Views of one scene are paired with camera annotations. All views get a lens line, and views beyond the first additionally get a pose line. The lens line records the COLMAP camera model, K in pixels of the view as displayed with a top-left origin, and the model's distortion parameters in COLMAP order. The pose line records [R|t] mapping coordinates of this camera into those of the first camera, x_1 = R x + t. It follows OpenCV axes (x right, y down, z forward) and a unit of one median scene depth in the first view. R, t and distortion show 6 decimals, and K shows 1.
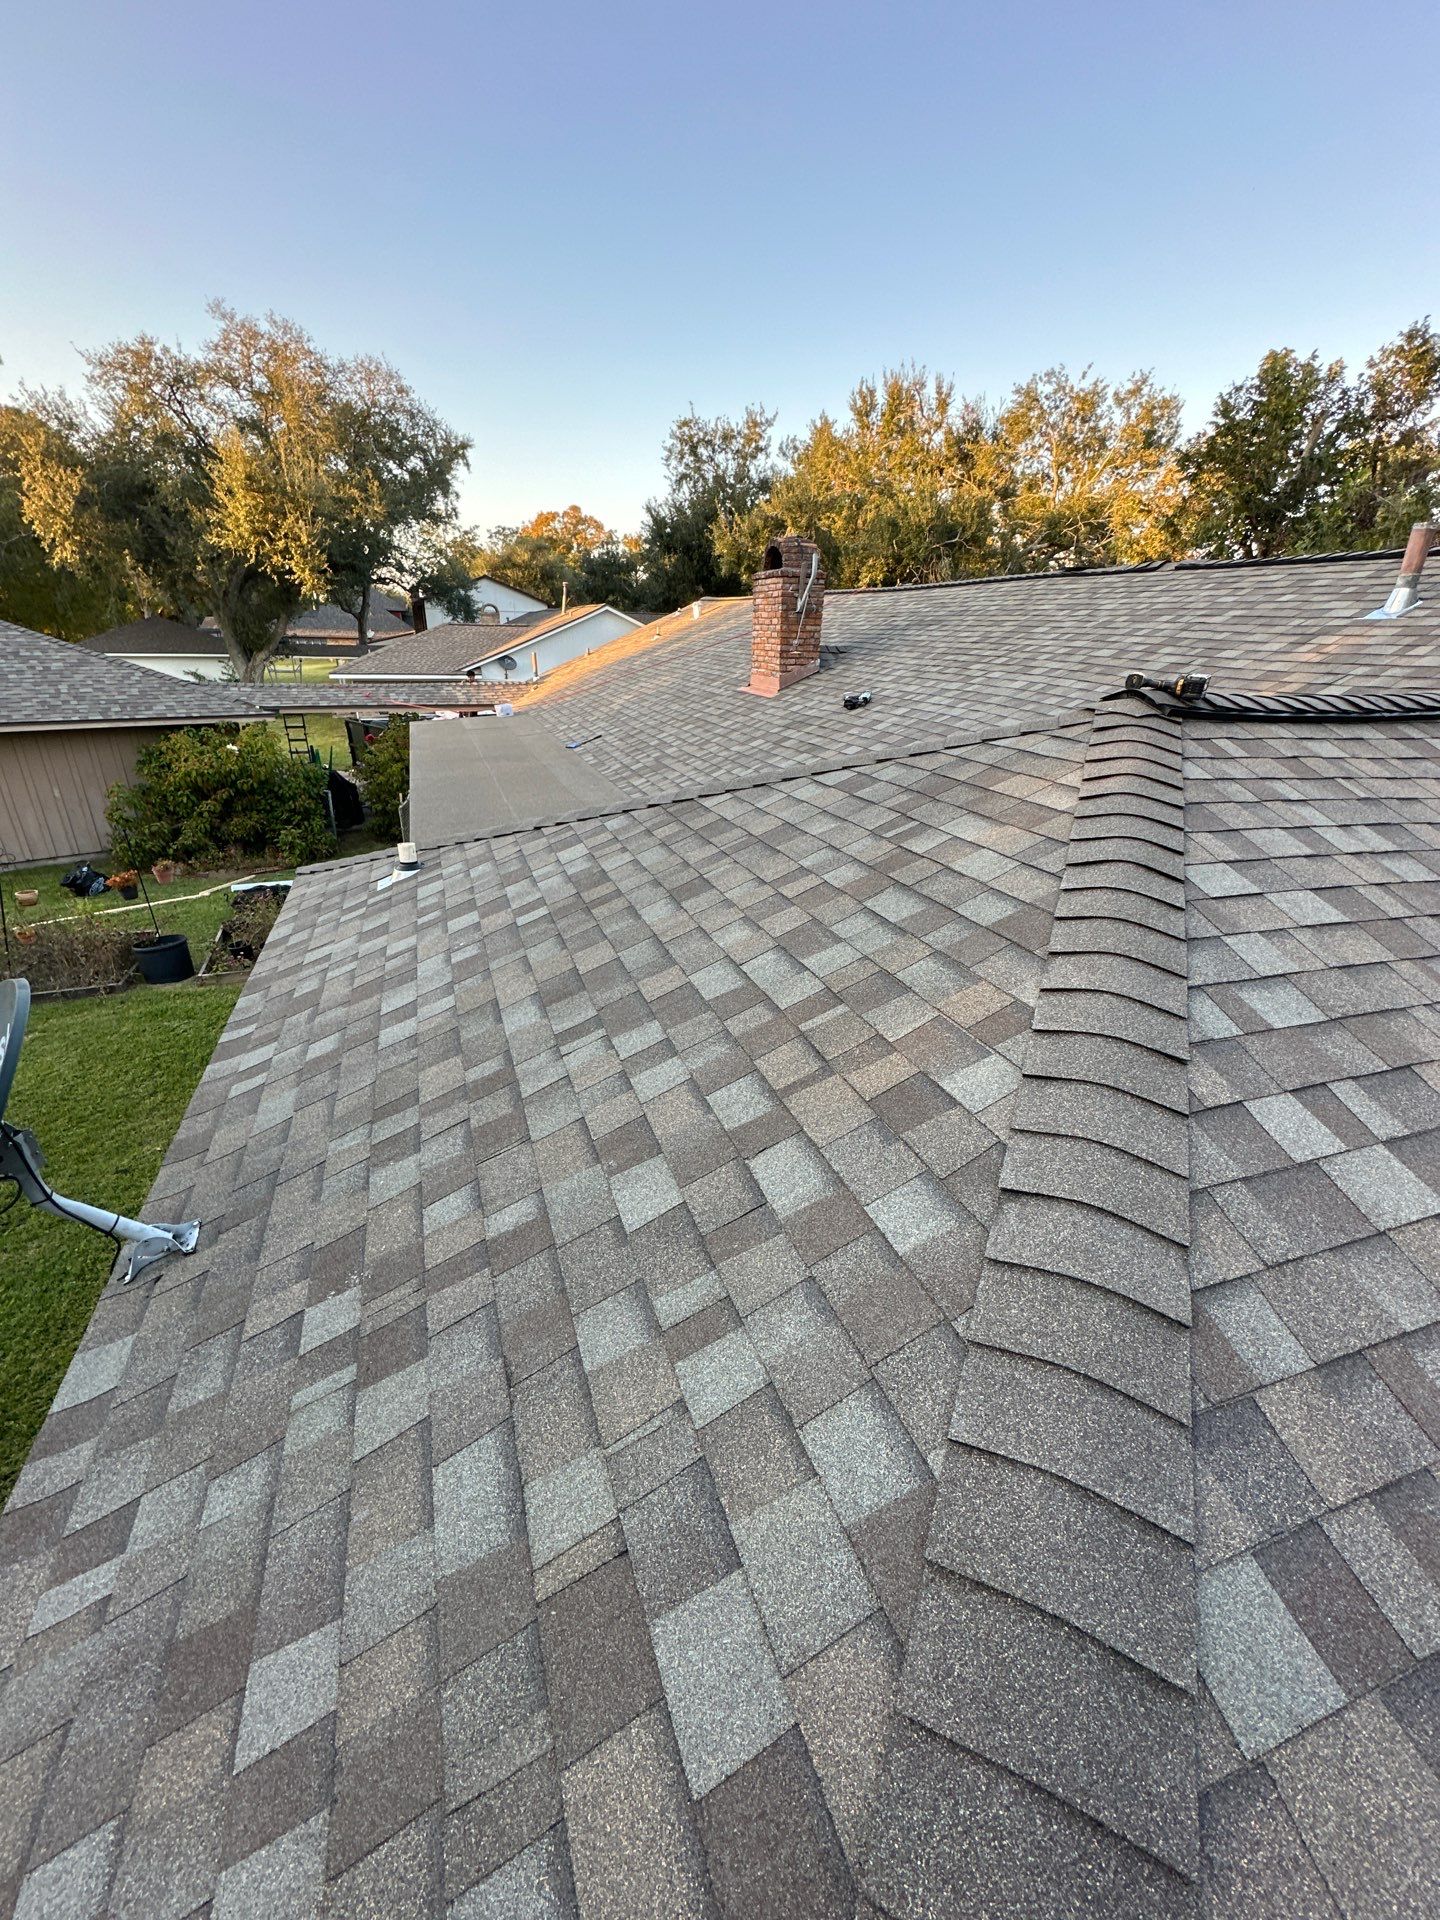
lens RADIAL K [[764.3, 0, 720.0], [0, 764.3, 960.0], [0, 0, 1]] dist [-0.000793, -0.000224]
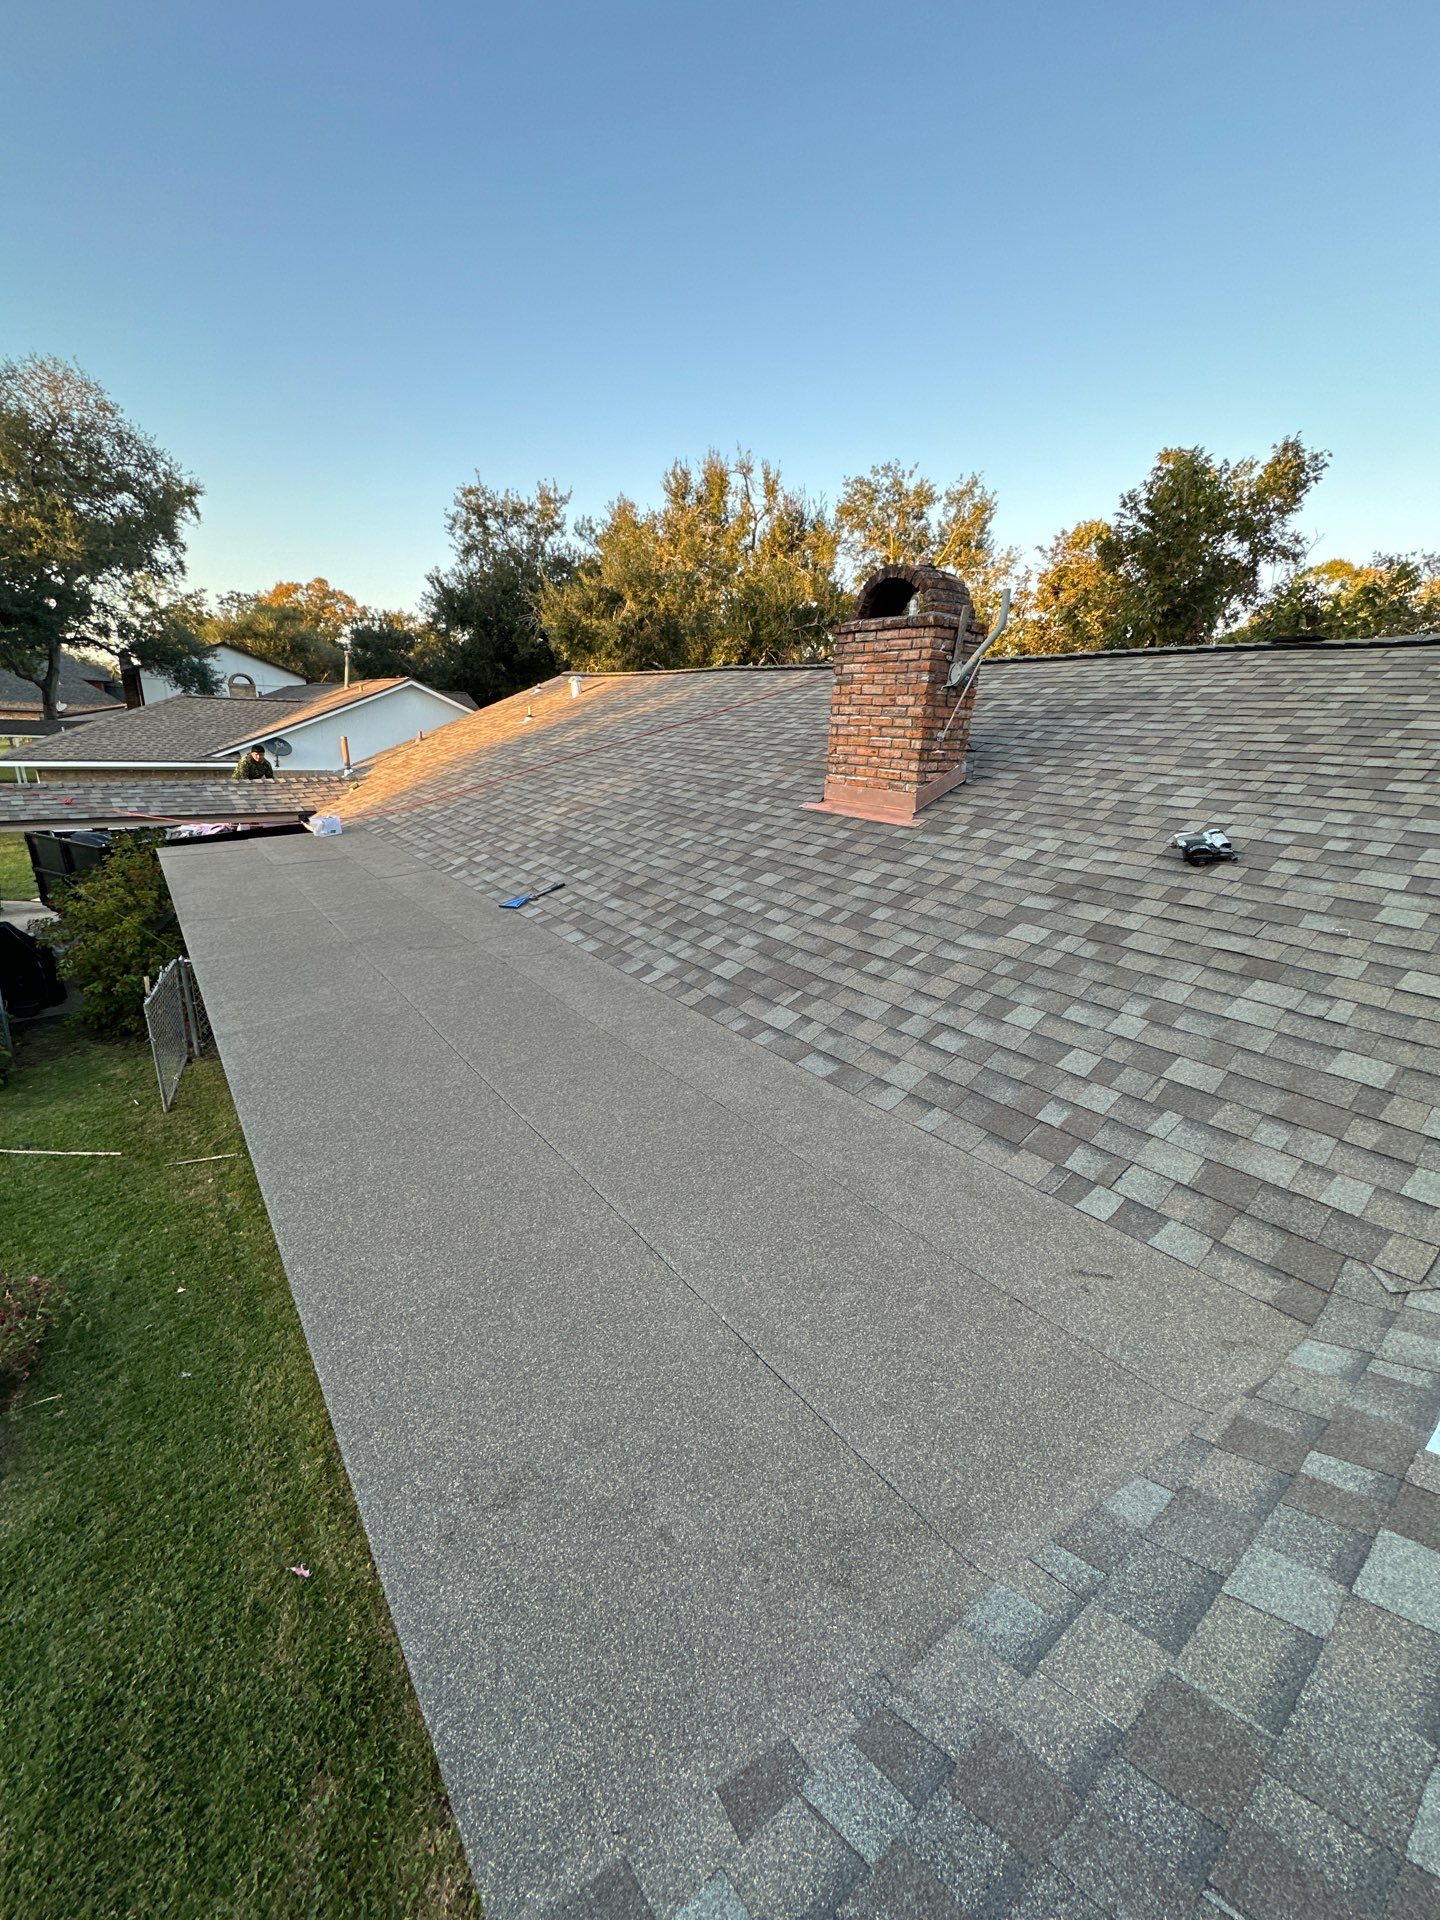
lens RADIAL K [[764.3, 0, 720.0], [0, 764.3, 960.0], [0, 0, 1]] dist [-0.000793, -0.000224]
pose [[0.957934, -0.068166, 0.278774, -0.053172], [0.094691, 0.992057, -0.082801, -0.045624], [-0.270916, 0.105715, 0.956780, 0.108076]]
